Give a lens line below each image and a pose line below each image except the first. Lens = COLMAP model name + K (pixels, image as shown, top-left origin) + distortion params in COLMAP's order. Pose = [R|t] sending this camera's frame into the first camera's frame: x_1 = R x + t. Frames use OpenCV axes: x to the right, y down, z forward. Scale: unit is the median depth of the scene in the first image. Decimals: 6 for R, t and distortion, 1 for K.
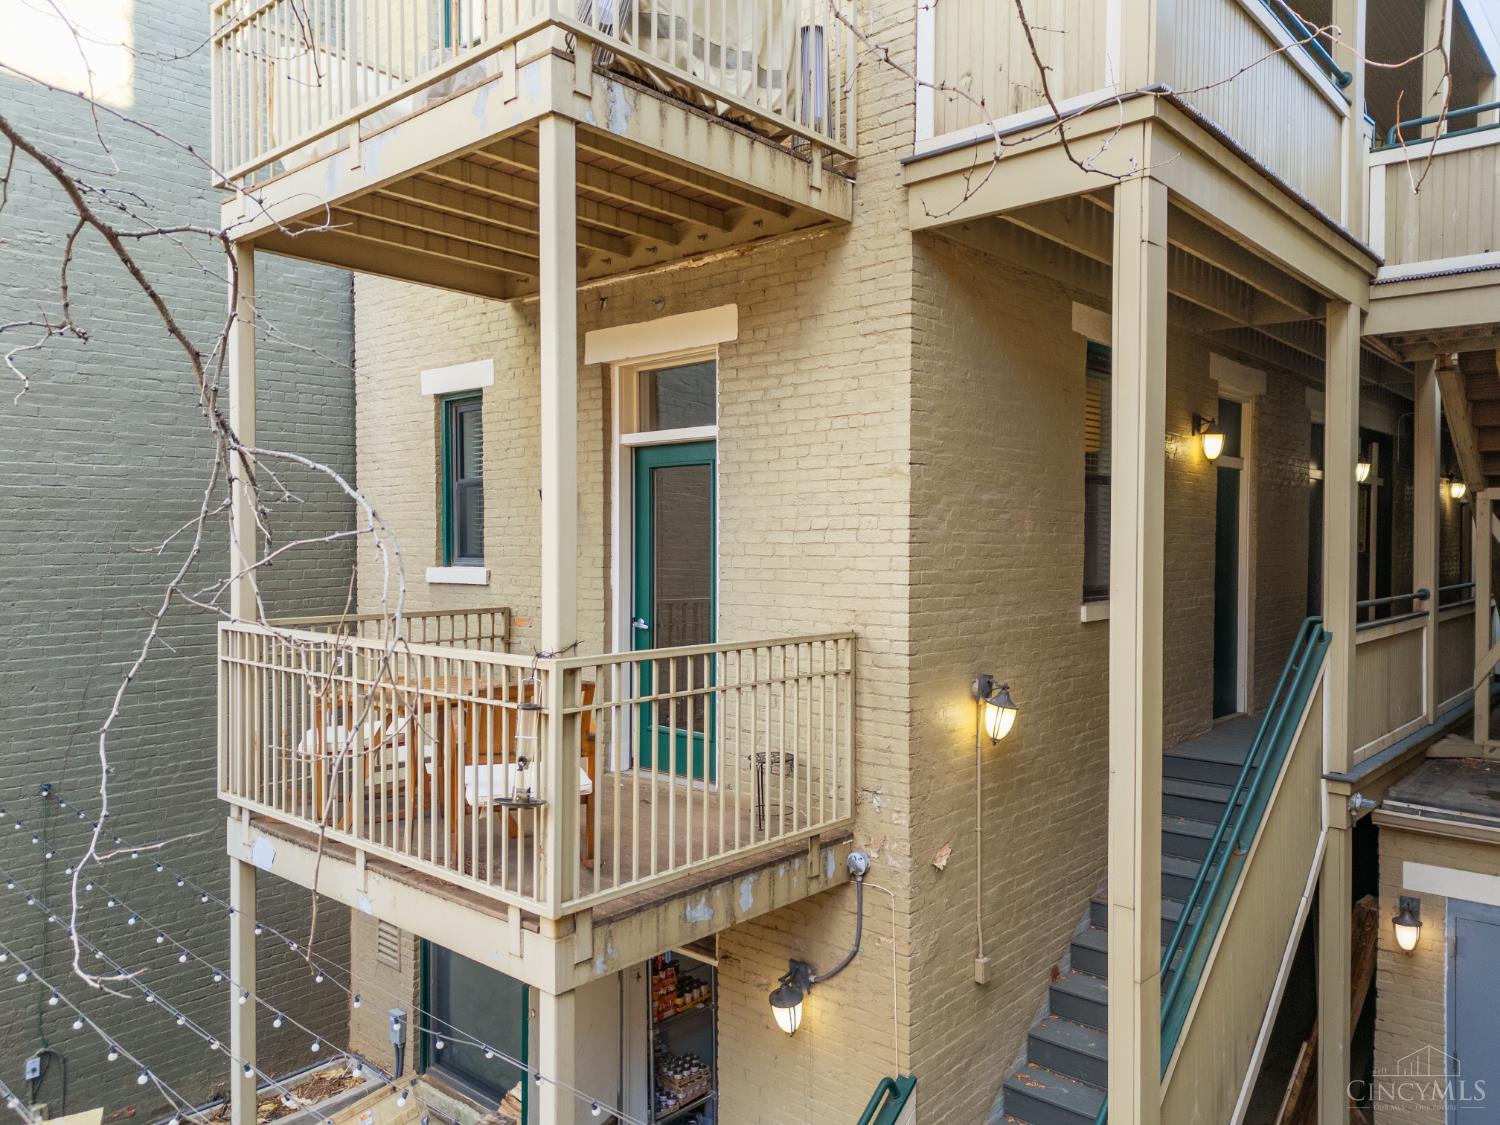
lens RADIAL K [[1096.7, 0, 750.0], [0, 1096.7, 562.5], [0, 0, 1]] dist [0.065127, -0.084225]
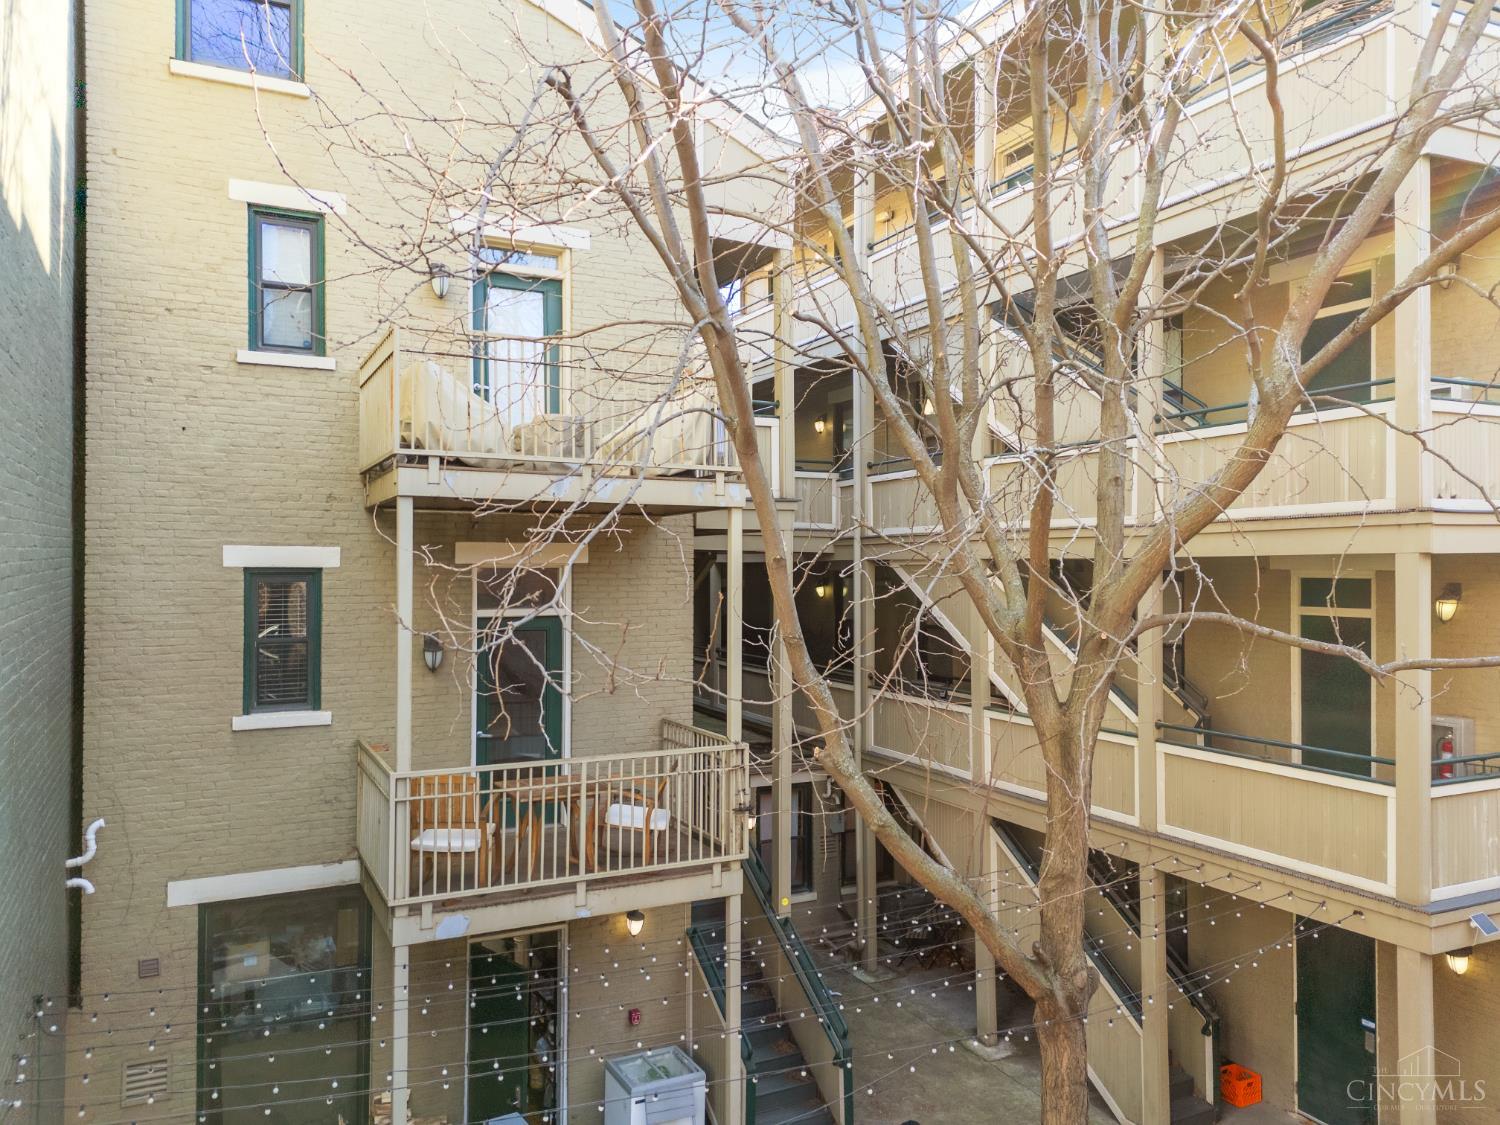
lens RADIAL K [[1096.7, 0, 750.0], [0, 1096.7, 562.5], [0, 0, 1]] dist [0.065127, -0.084225]
pose [[0.375157, 0.002343, 0.926958, -1.380518], [0.020291, 0.999736, -0.010739, -0.157799], [-0.926739, 0.022837, 0.375010, 0.080831]]
